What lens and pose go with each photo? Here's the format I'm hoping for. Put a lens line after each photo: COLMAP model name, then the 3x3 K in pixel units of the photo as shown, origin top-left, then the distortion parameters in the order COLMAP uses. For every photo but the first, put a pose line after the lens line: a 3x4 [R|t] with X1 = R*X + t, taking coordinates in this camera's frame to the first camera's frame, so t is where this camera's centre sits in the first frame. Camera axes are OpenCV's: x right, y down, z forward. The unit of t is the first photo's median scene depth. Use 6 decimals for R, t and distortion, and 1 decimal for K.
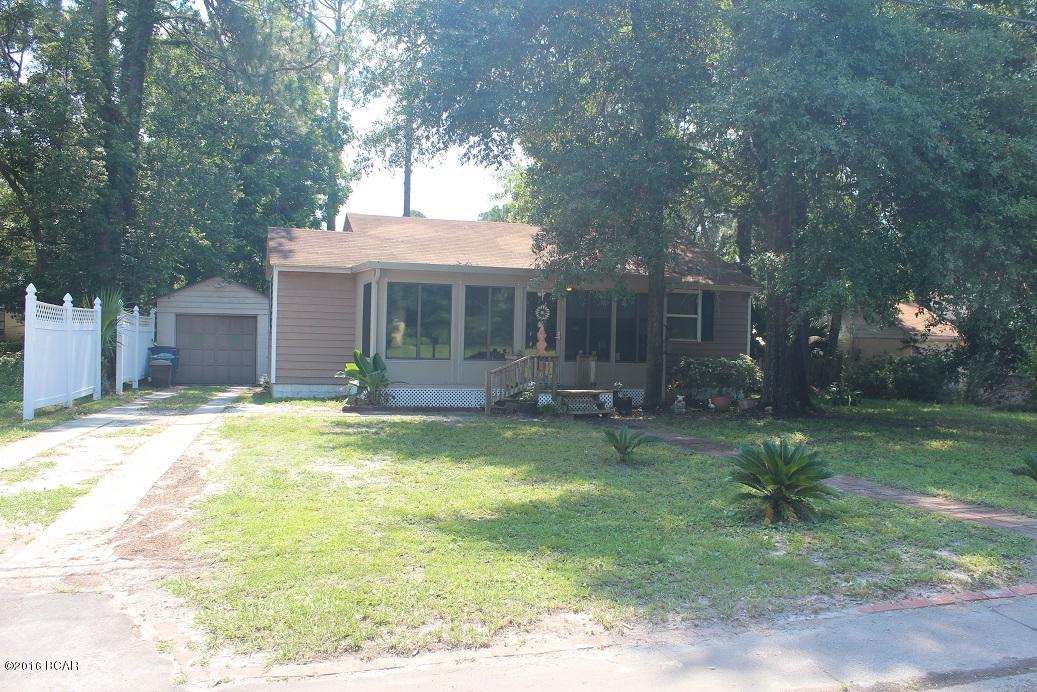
lens RADIAL K [[860.5, 0, 534.1], [0, 860.5, 359.3], [0, 0, 1]] dist [-0.176413, 0.161992]
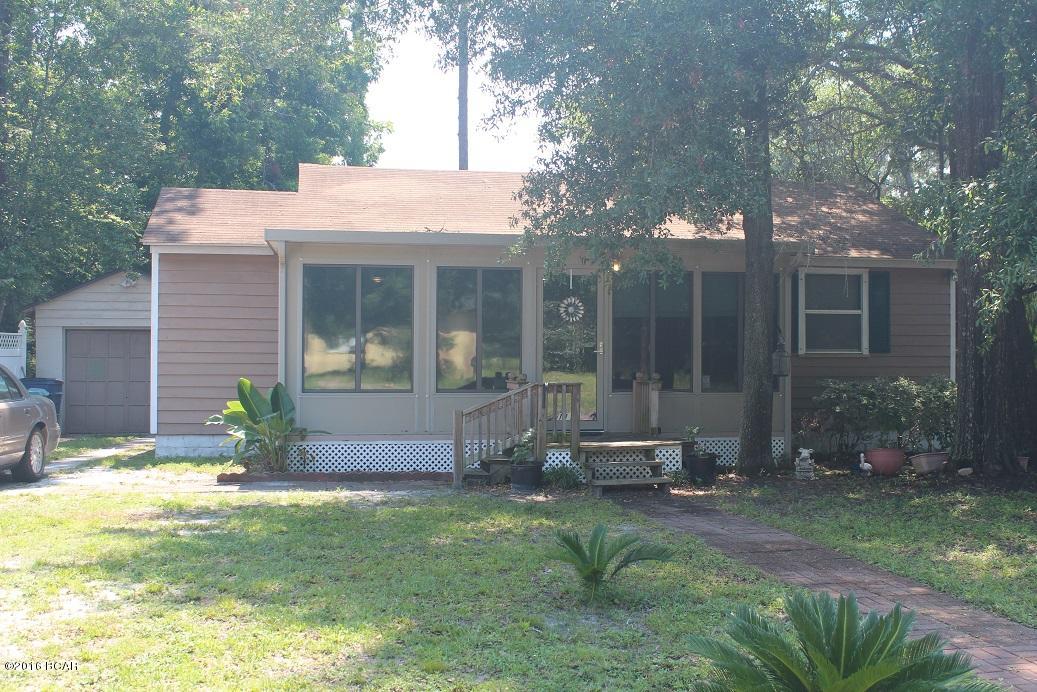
lens RADIAL K [[1186.9, 0, 534.5], [0, 1186.9, 344.5], [0, 0, 1]] dist [-0.087269, -0.001348]
pose [[0.990570, -0.021619, -0.135290, 0.097271], [0.016474, 0.999102, -0.039035, 0.000956], [0.136013, 0.036438, 0.990037, 0.196583]]
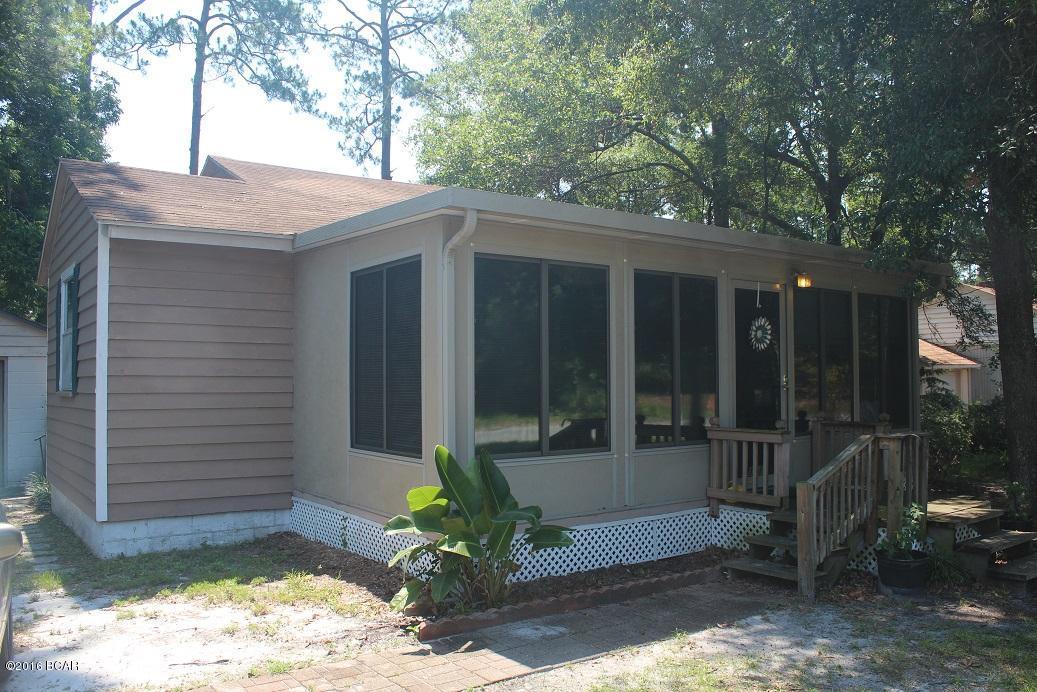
lens RADIAL K [[860.5, 0, 534.1], [0, 860.5, 359.3], [0, 0, 1]] dist [-0.176413, 0.161992]
pose [[0.952704, -0.020947, 0.303178, -0.251991], [0.035871, 0.998399, -0.043739, -0.025856], [-0.301776, 0.052546, 0.951930, 0.620524]]
